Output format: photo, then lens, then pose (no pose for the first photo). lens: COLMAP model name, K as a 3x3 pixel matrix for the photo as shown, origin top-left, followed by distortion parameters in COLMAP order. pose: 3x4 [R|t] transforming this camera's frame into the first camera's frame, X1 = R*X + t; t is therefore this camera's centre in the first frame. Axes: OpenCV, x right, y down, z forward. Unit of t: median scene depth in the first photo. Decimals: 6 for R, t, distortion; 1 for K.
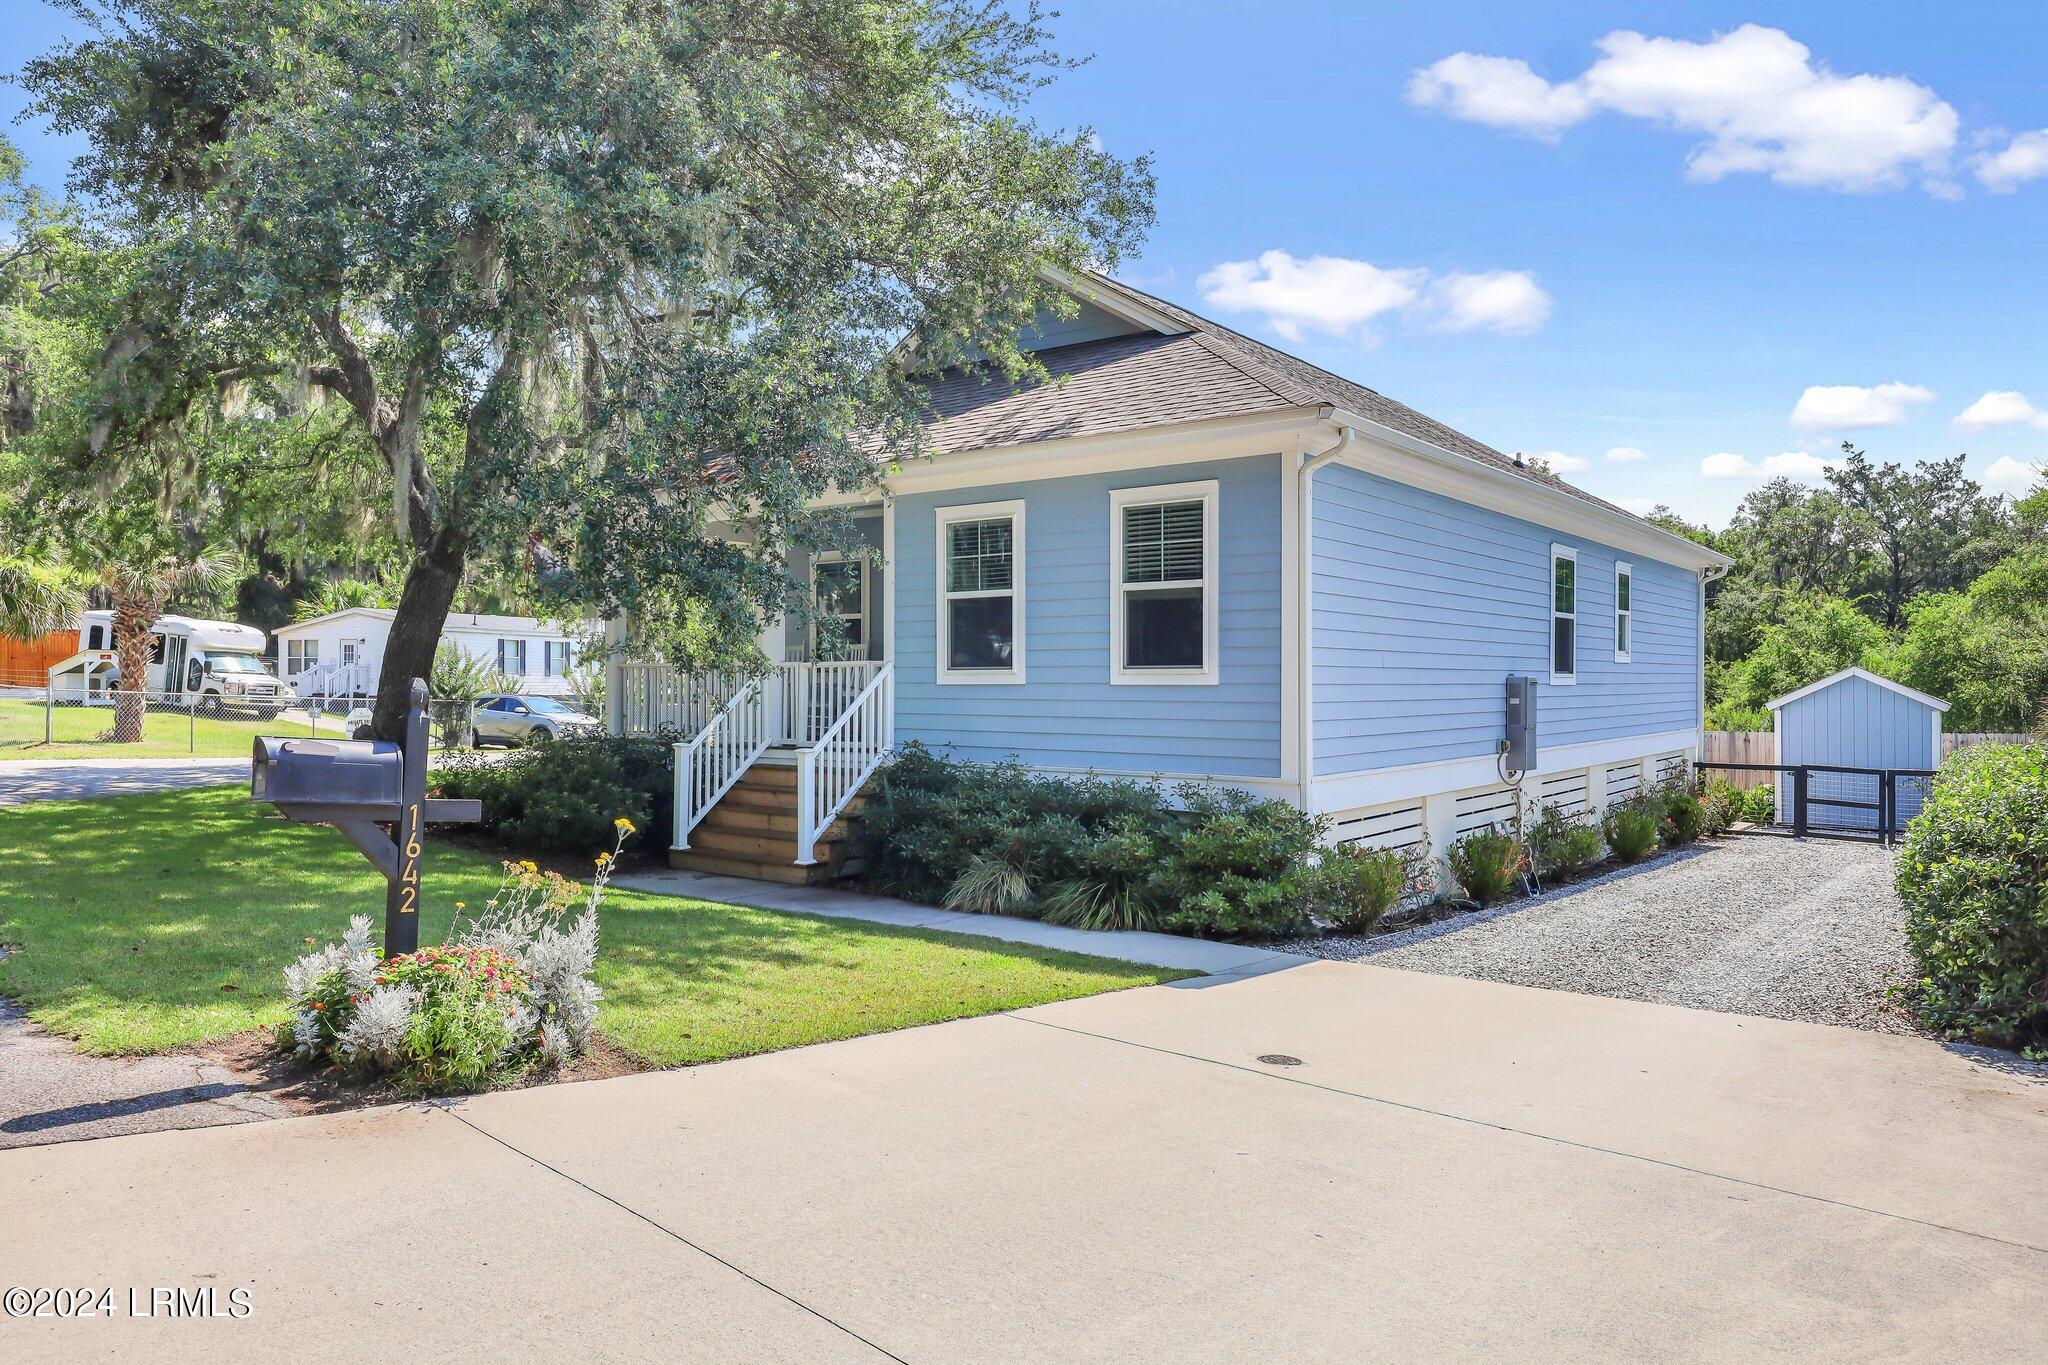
lens RADIAL K [[1362.7, 0, 1032.8], [0, 1362.7, 682.6], [0, 0, 1]] dist [0.001133, -0.000465]
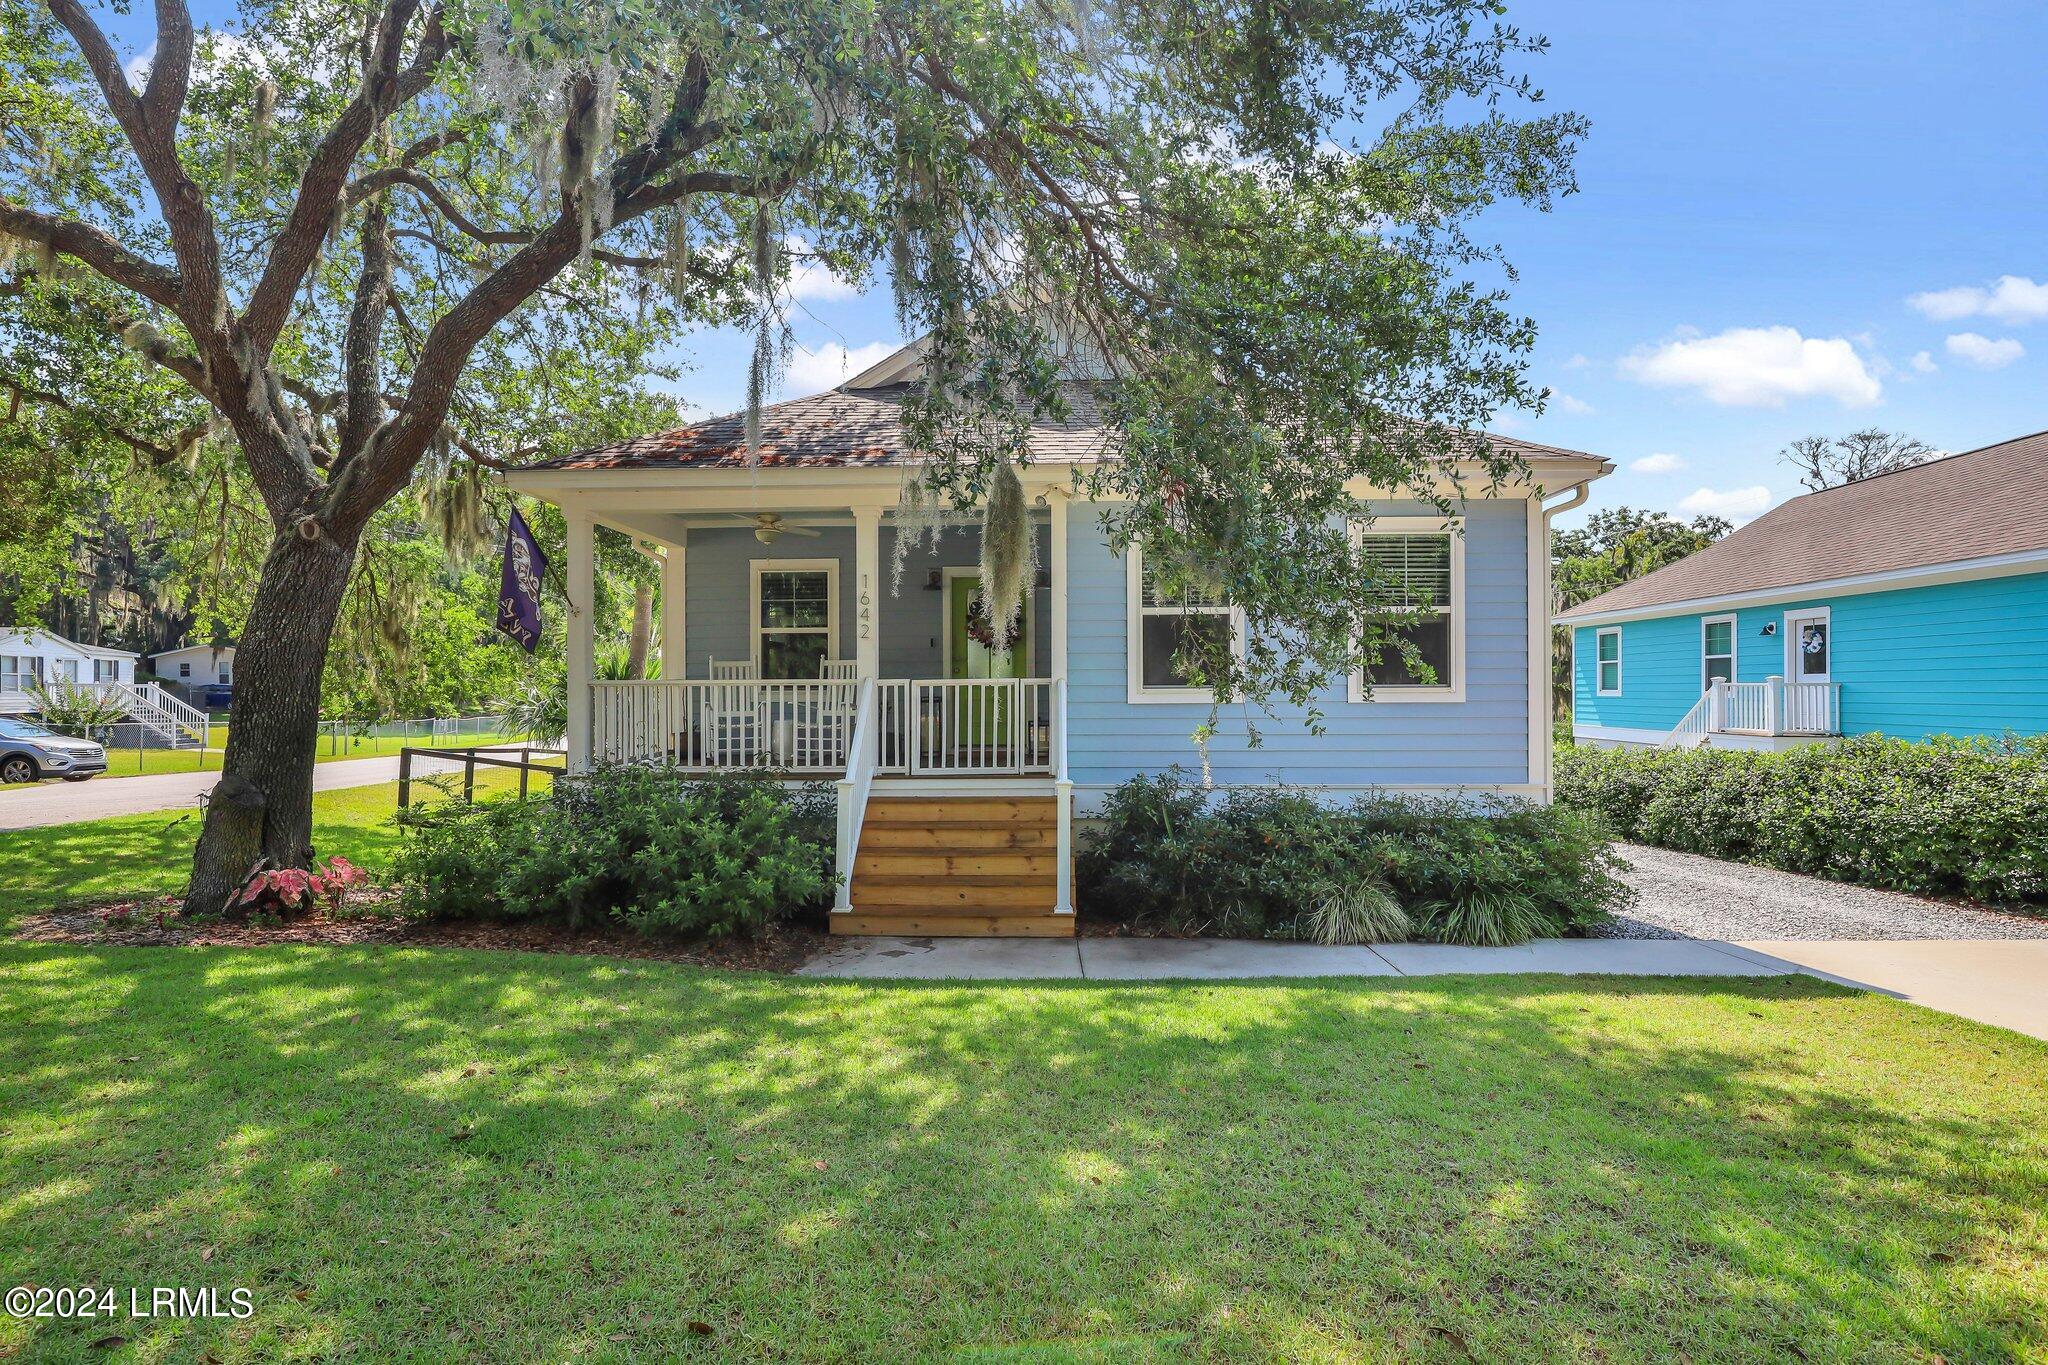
lens RADIAL K [[967.4, 0, 1024.0], [0, 967.4, 682.5], [0, 0, 1]] dist [-0.021478, 0.000651]
pose [[0.815273, 0.002849, 0.579070, -0.545294], [0.005222, 0.999911, -0.012272, -0.005825], [-0.579054, 0.013028, 0.815185, 0.510494]]
